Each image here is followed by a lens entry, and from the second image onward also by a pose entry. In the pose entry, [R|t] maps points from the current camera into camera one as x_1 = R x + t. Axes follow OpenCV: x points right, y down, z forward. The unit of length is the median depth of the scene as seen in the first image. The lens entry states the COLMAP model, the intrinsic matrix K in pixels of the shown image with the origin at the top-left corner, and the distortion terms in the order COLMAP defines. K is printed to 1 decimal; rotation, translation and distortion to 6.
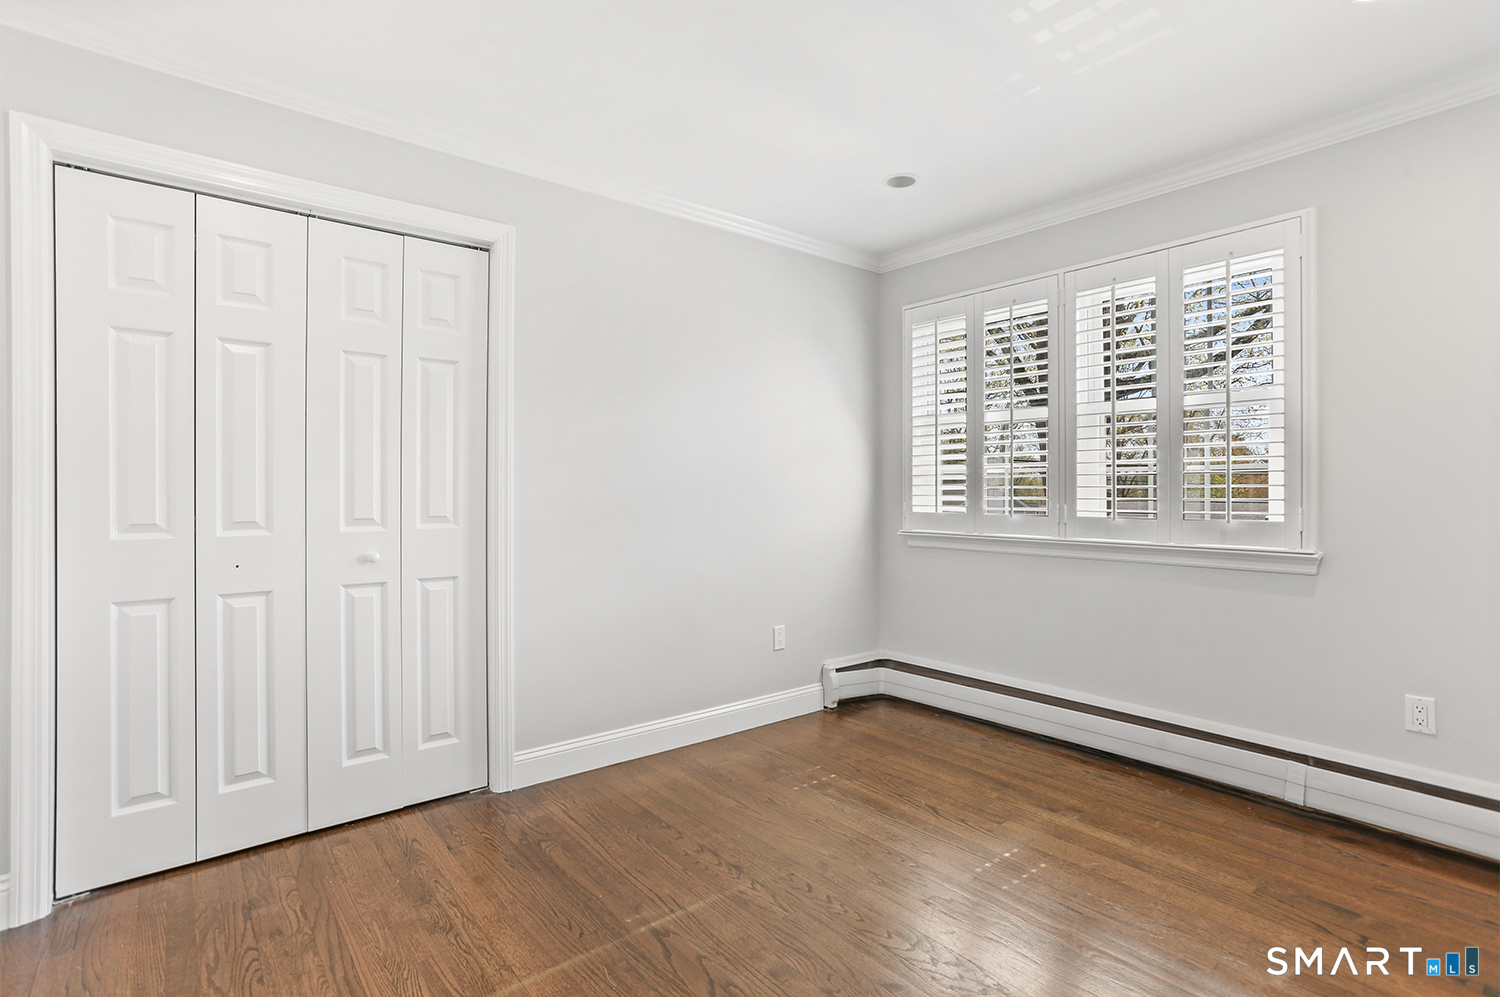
lens RADIAL K [[729.8, 0, 750.8], [0, 729.8, 493.3], [0, 0, 1]] dist [-0.054307, 0.037597]
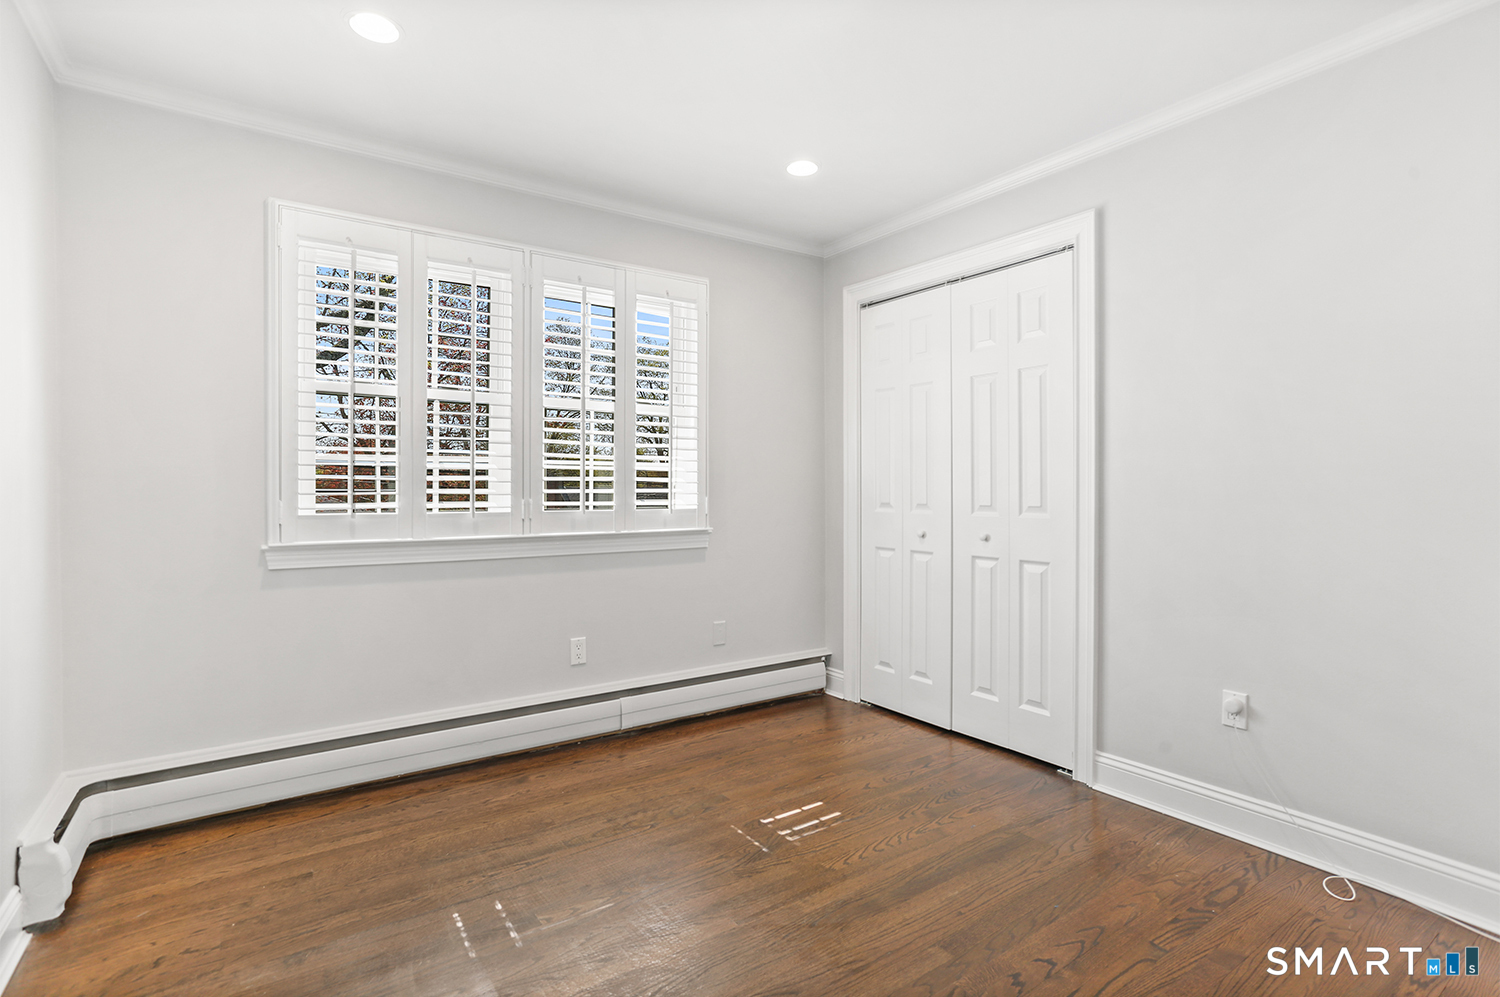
lens RADIAL K [[729.8, 0, 750.8], [0, 729.8, 493.3], [0, 0, 1]] dist [-0.054307, 0.037597]
pose [[0.046698, -0.003811, 0.998902, -0.523261], [-0.003652, 0.999985, 0.003986, 0.004219], [-0.998902, -0.003834, 0.046683, 0.713853]]
